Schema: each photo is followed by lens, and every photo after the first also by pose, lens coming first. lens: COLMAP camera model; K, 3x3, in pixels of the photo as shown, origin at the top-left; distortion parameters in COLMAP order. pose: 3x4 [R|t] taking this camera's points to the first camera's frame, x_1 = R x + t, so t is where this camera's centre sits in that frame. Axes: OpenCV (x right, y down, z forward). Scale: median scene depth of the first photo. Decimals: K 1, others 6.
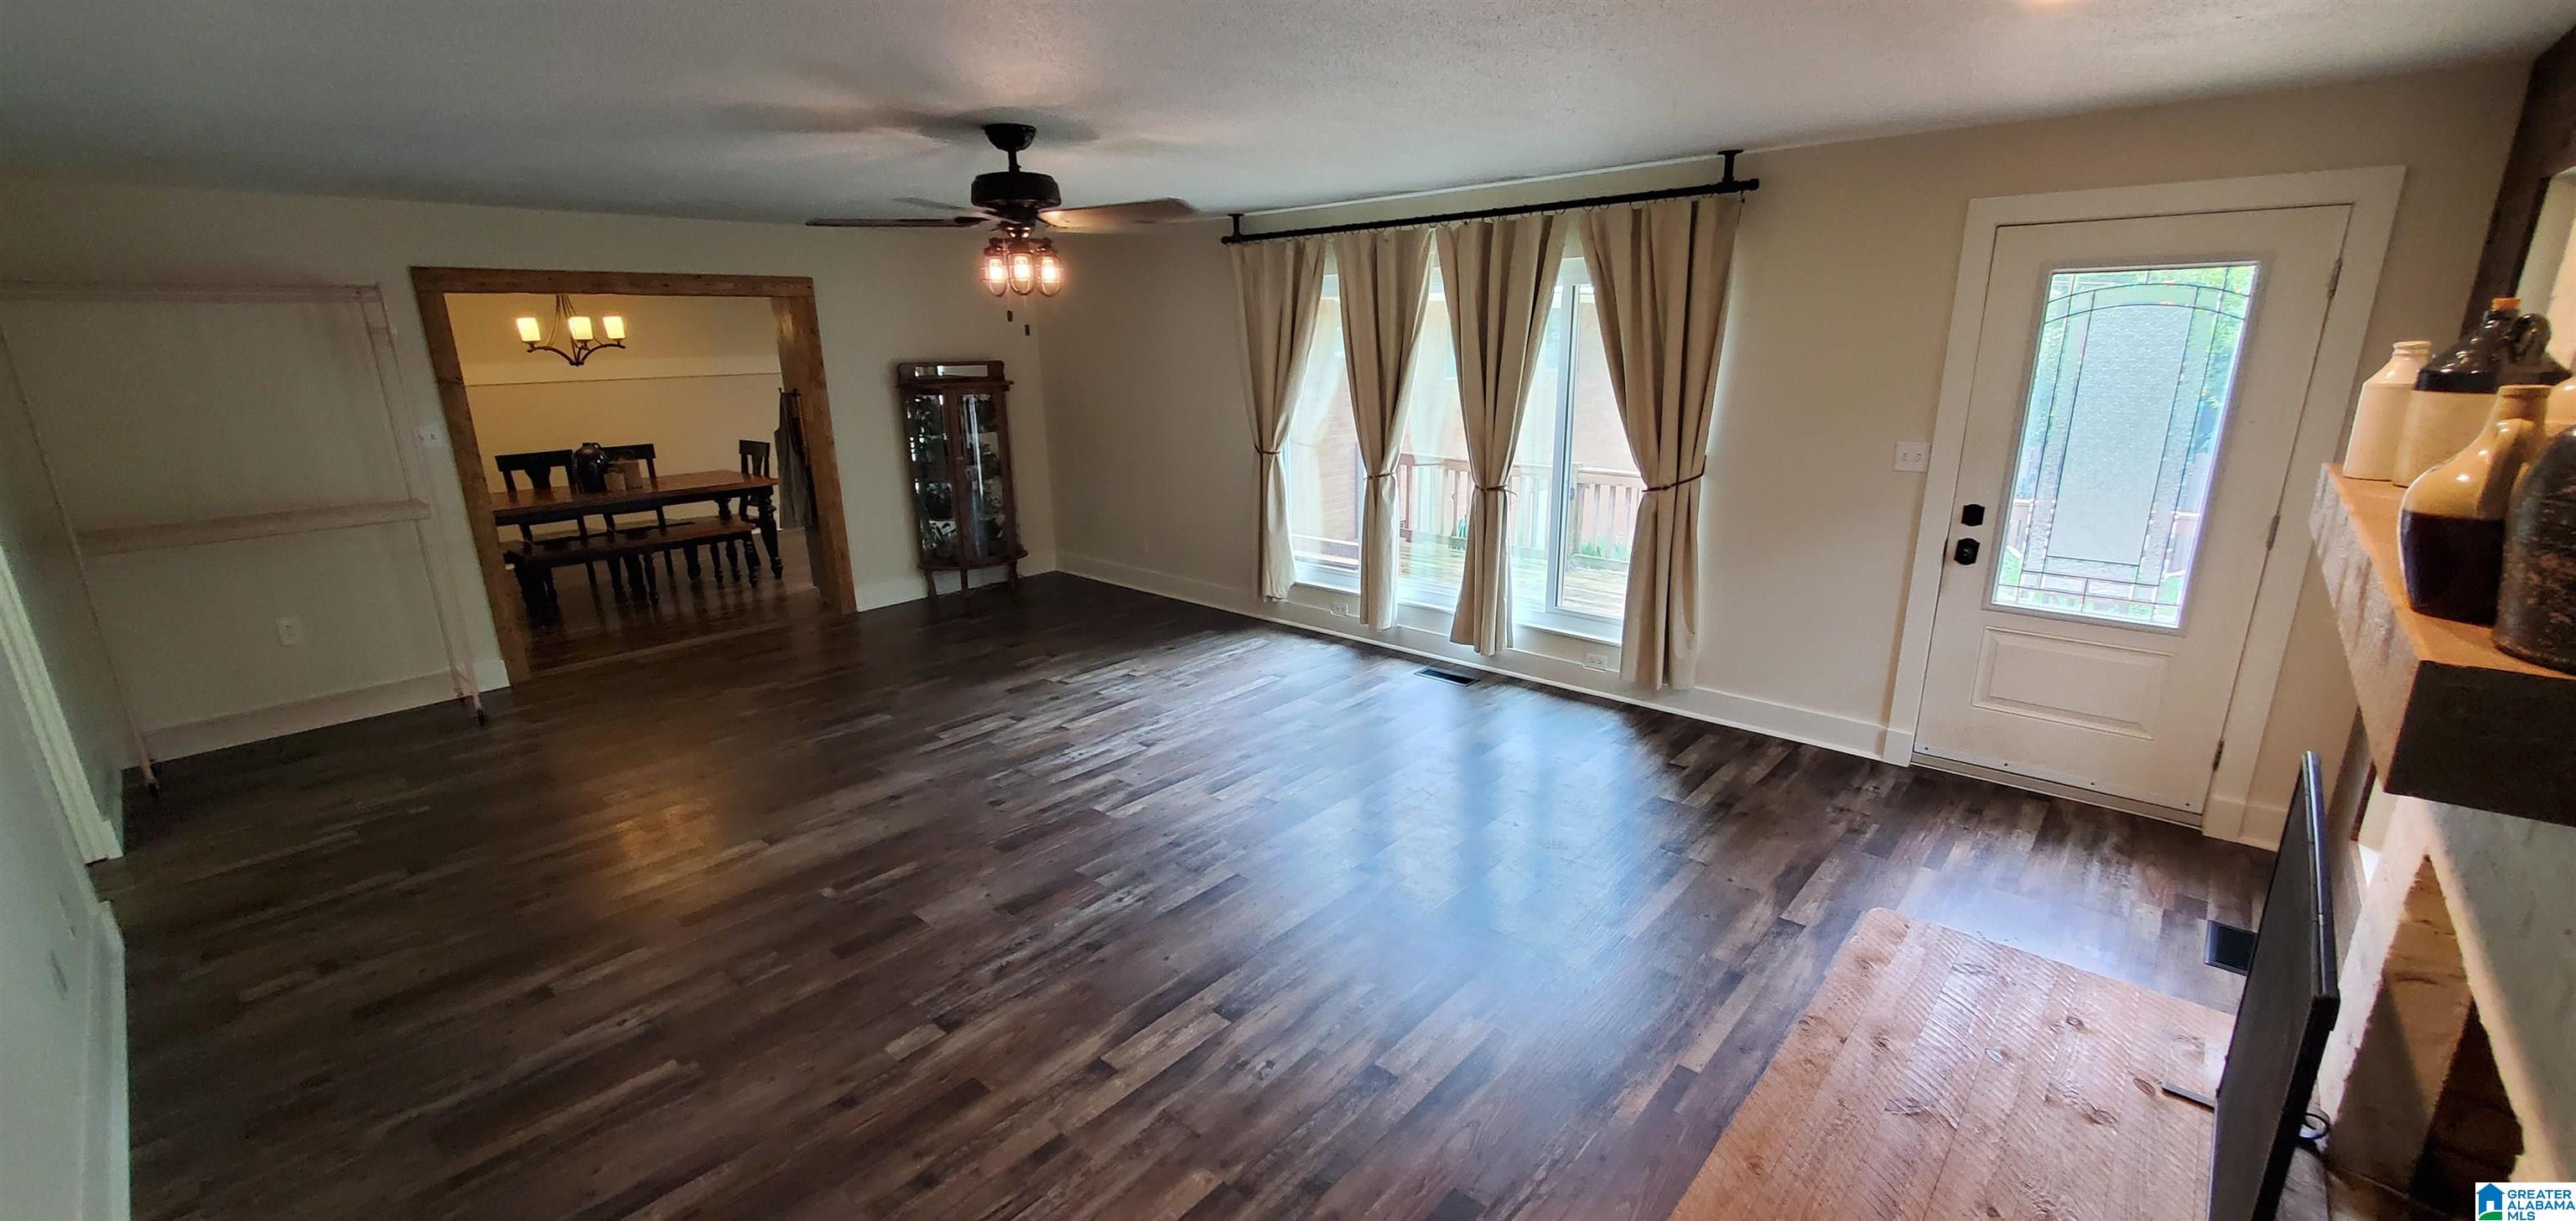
lens RADIAL K [[1021.6, 0, 1288.8], [0, 1021.6, 617.7], [0, 0, 1]] dist [-0.002597, -0.000359]
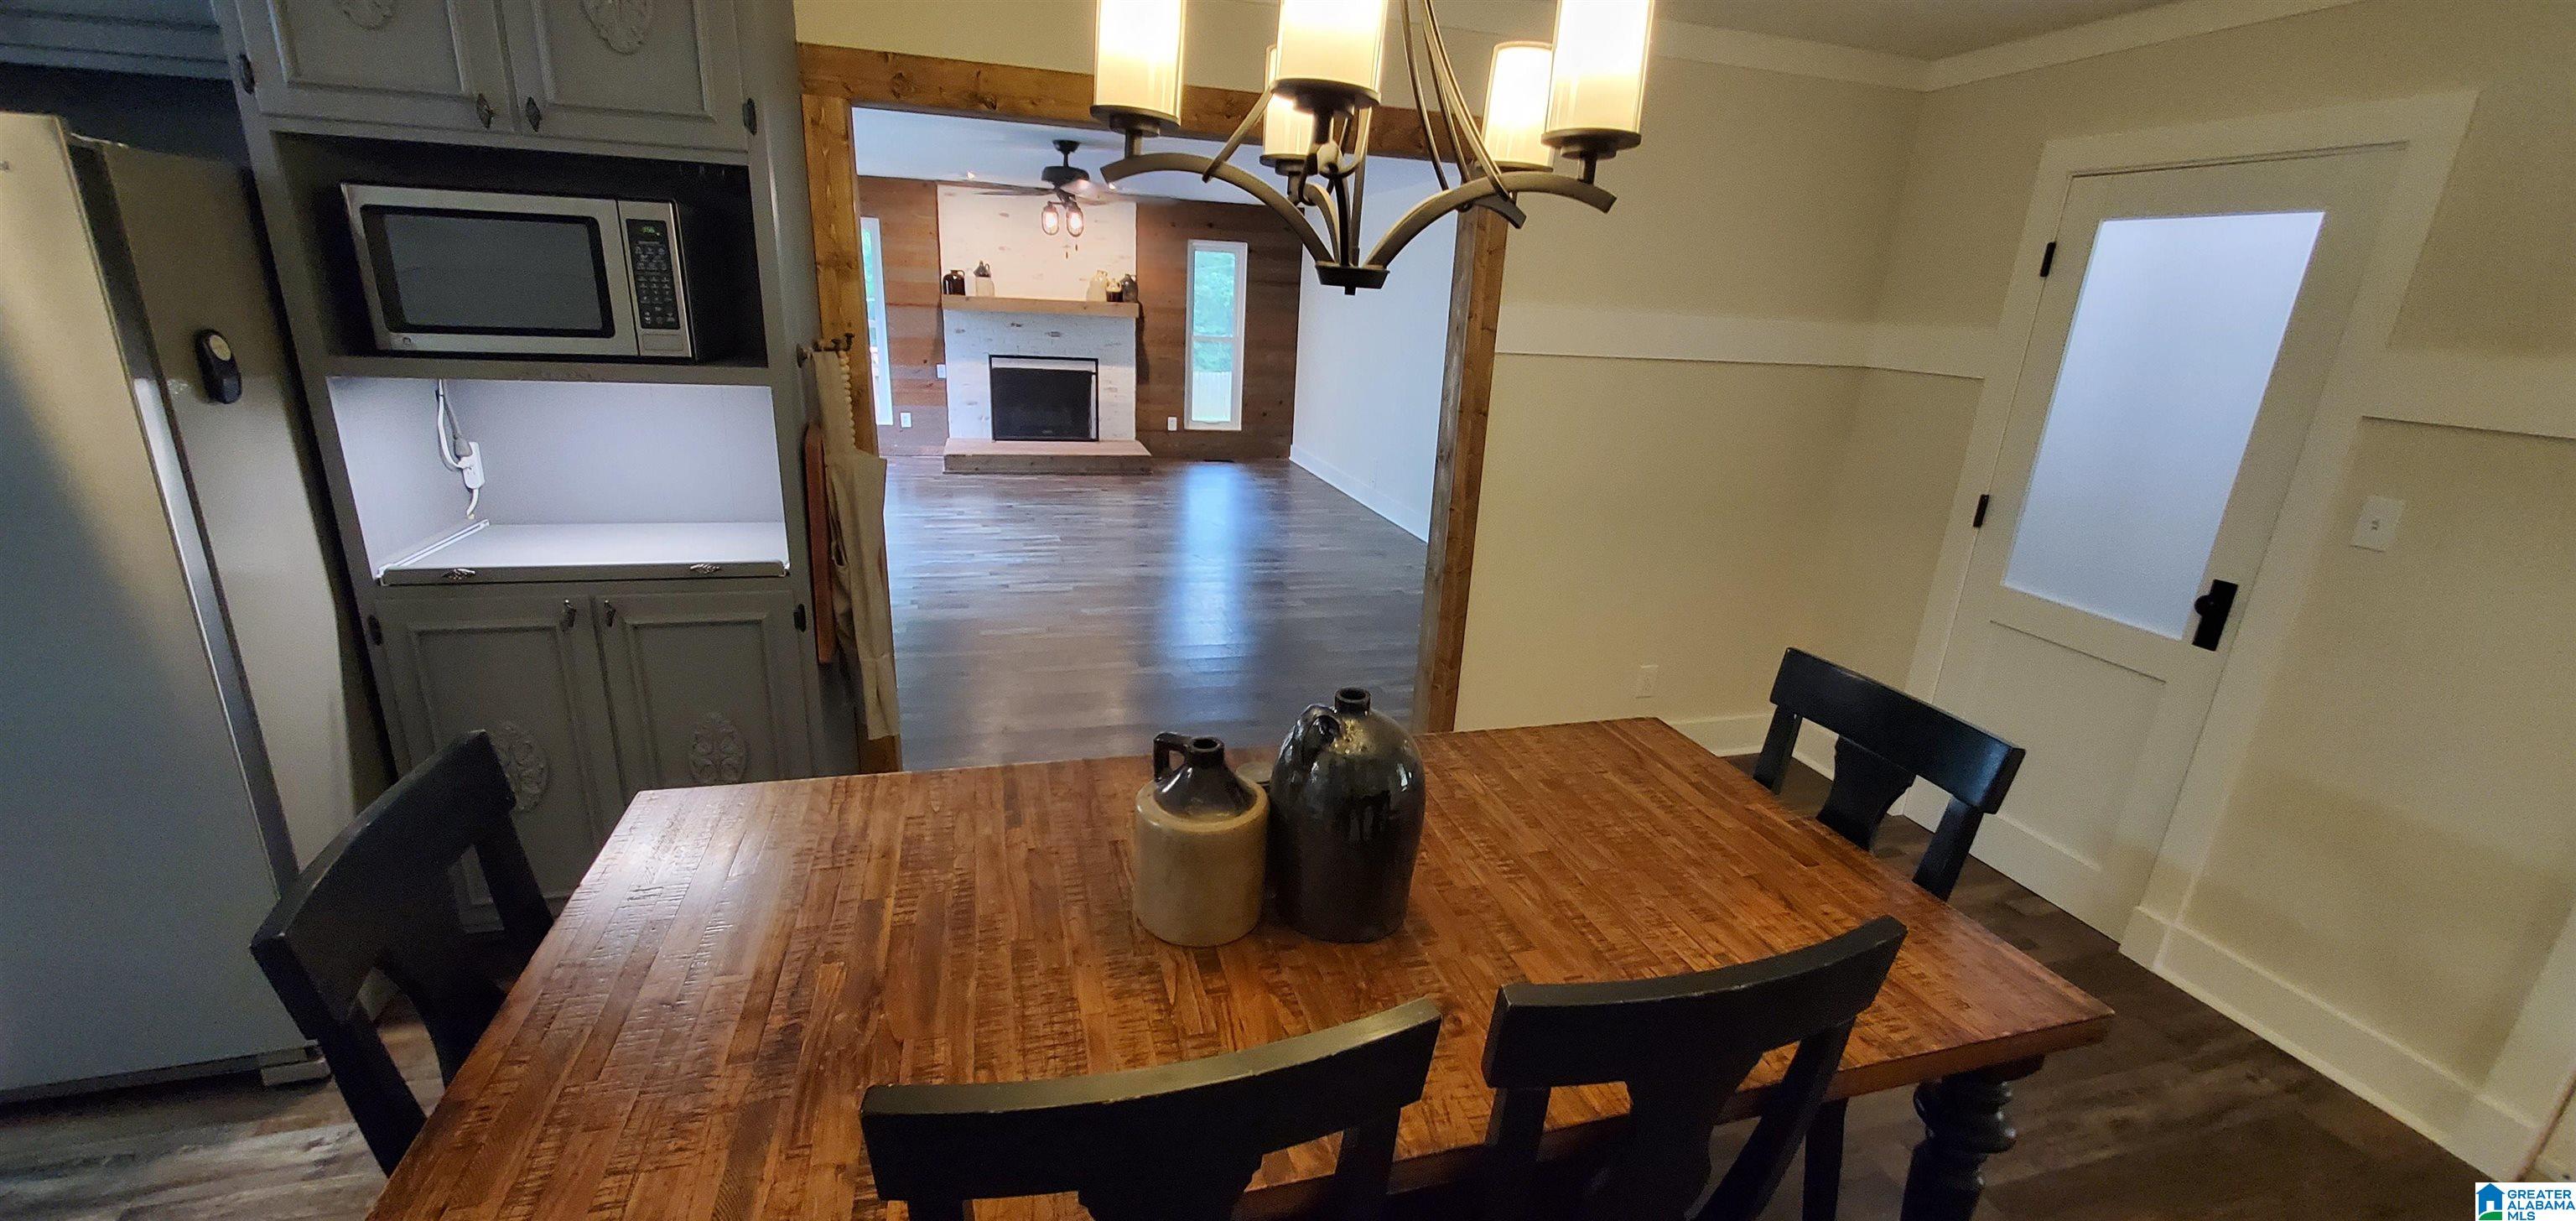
lens RADIAL K [[1021.6, 0, 1288.8], [0, 1021.6, 617.7], [0, 0, 1]] dist [-0.002597, -0.000359]
pose [[-0.842134, -0.187756, 0.505528, -1.203868], [0.106907, 0.860700, 0.497761, -0.440291], [-0.528566, 0.473226, -0.704752, 1.771580]]
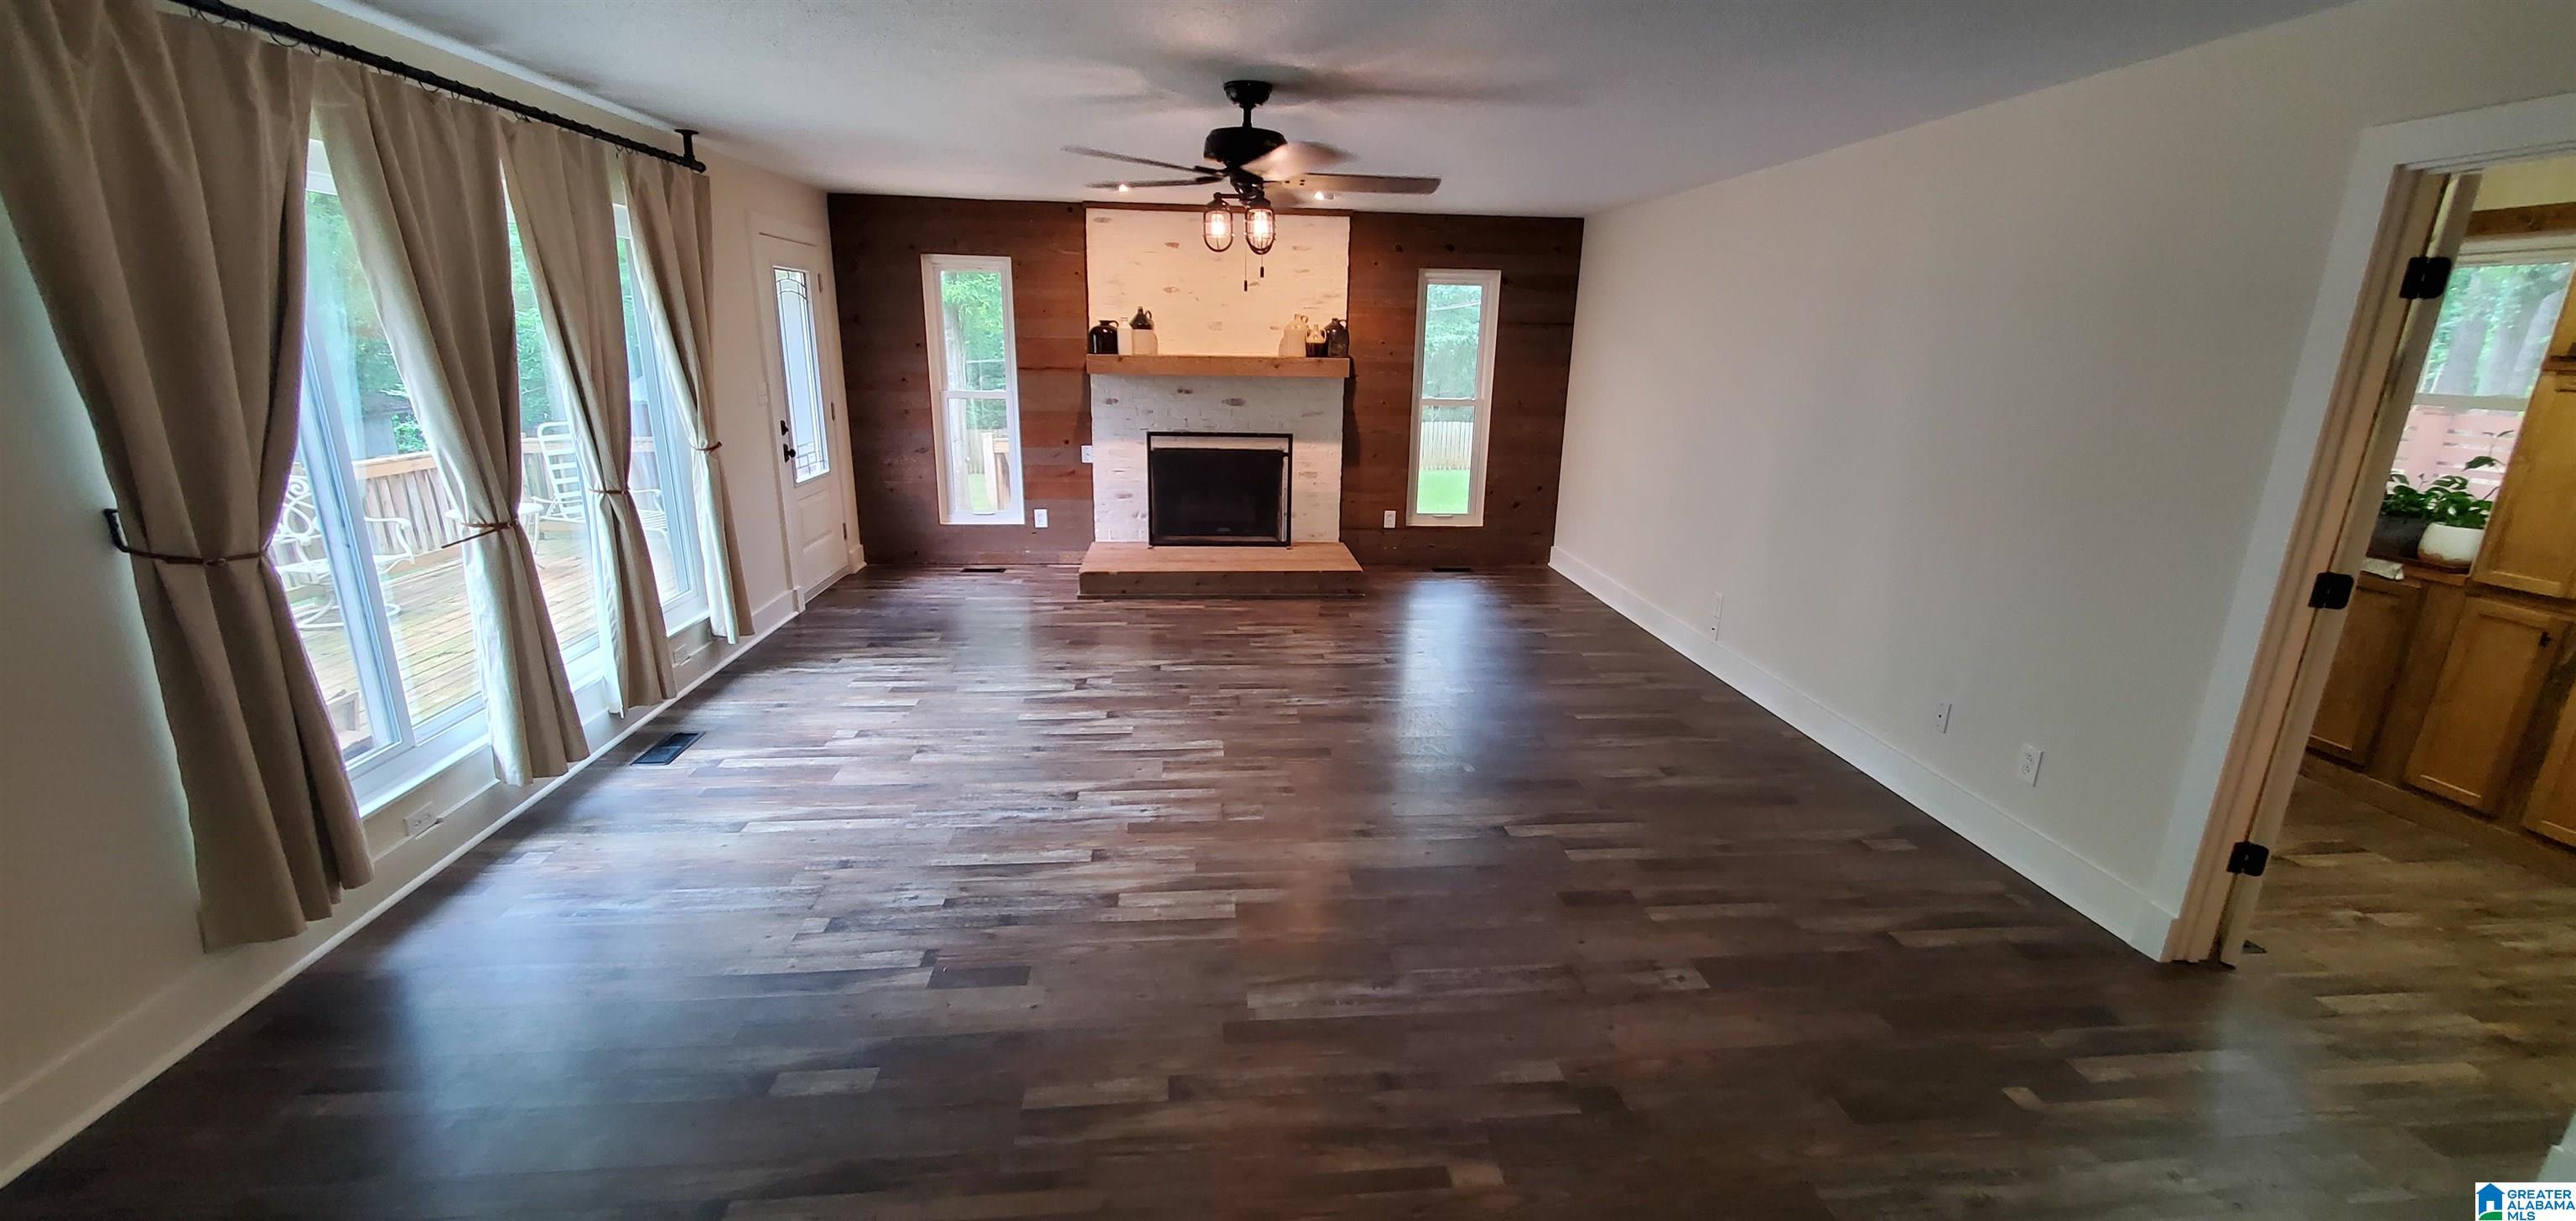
lens RADIAL K [[1022.7, 0, 1288.8], [0, 1022.7, 616.1], [0, 0, 1]] dist [-0.003565, -0.000208]
pose [[-0.732922, -0.181259, 0.655722, -0.765807], [0.171012, 0.883817, 0.435457, -0.323727], [-0.658469, 0.431292, -0.616771, 1.316331]]
